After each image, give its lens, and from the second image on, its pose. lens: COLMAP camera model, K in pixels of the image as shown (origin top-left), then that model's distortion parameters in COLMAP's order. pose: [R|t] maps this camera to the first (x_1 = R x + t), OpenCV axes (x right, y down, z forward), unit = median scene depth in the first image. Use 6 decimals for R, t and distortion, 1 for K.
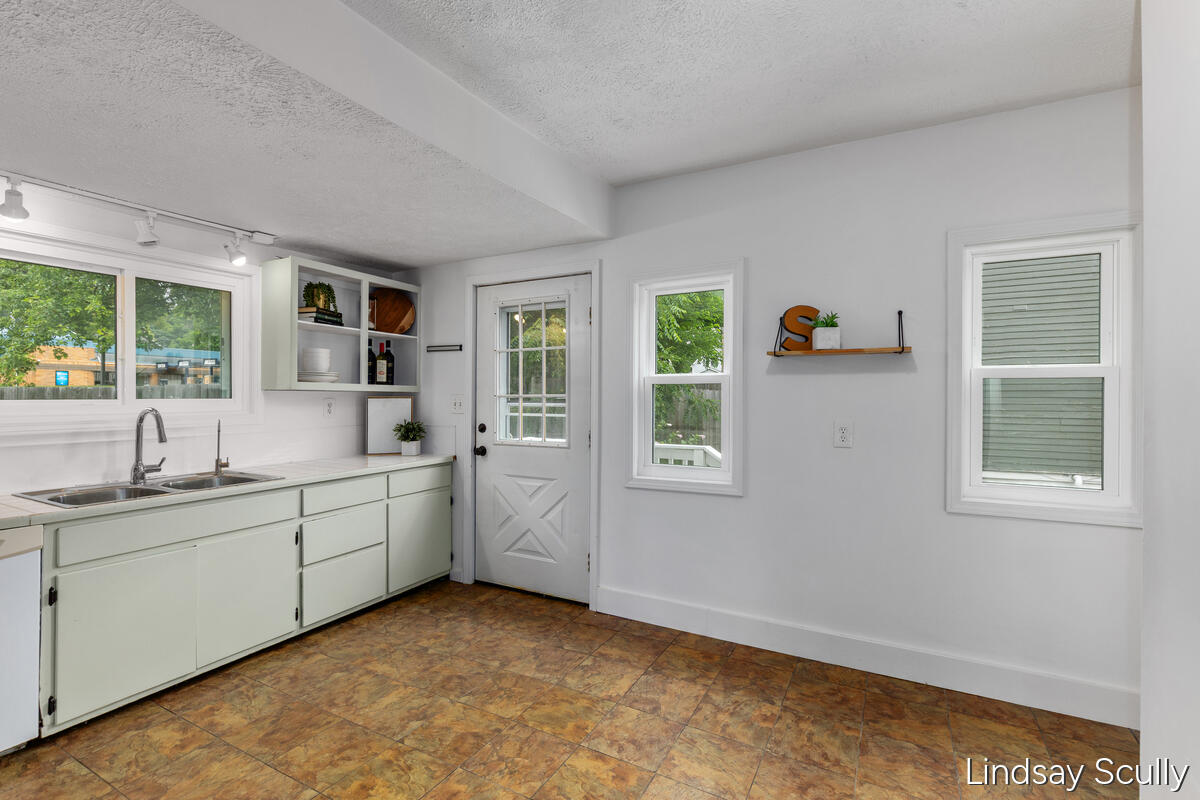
lens RADIAL K [[547.3, 0, 607.3], [0, 547.3, 394.3], [0, 0, 1]] dist [-0.000865, -0.000092]
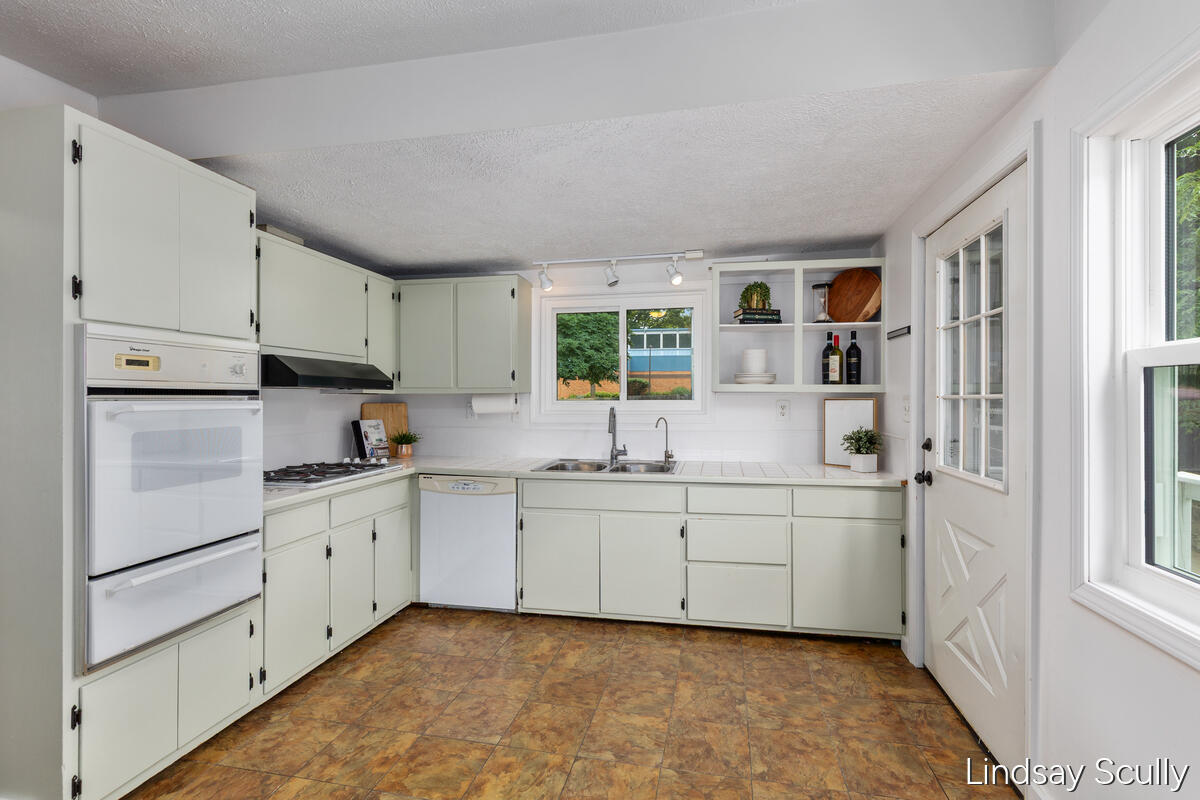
lens RADIAL K [[539.3, 0, 610.3], [0, 539.3, 396.3], [0, 0, 1]] dist [0.000214, -0.000064]
pose [[0.287618, -0.004247, -0.957736, 0.387974], [0.004622, 0.999985, -0.003047, 0.002512], [0.957734, -0.003550, 0.287633, 0.559230]]
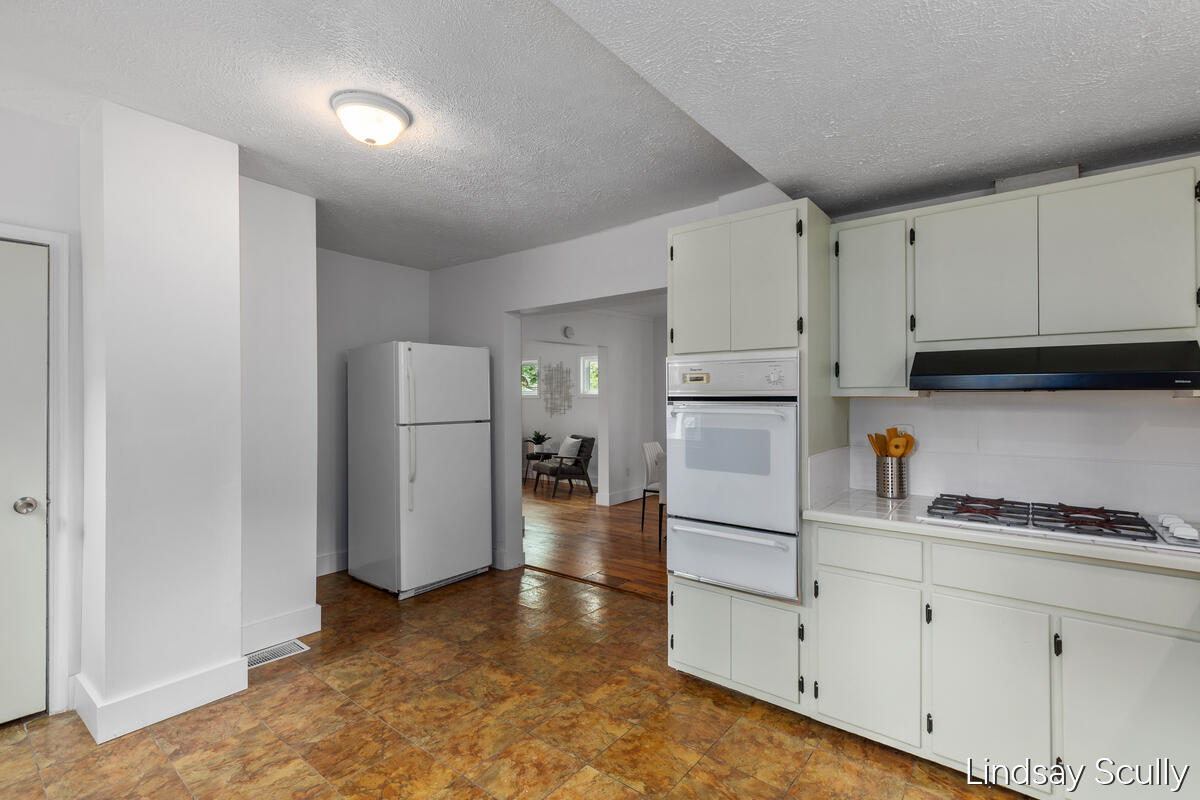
lens RADIAL K [[547.3, 0, 607.3], [0, 547.3, 394.3], [0, 0, 1]] dist [-0.000865, -0.000092]
pose [[-0.984743, -0.002294, 0.173998, -0.329301], [-0.003821, 0.999957, -0.008440, -0.006178], [-0.173971, -0.008976, -0.984710, 1.094235]]
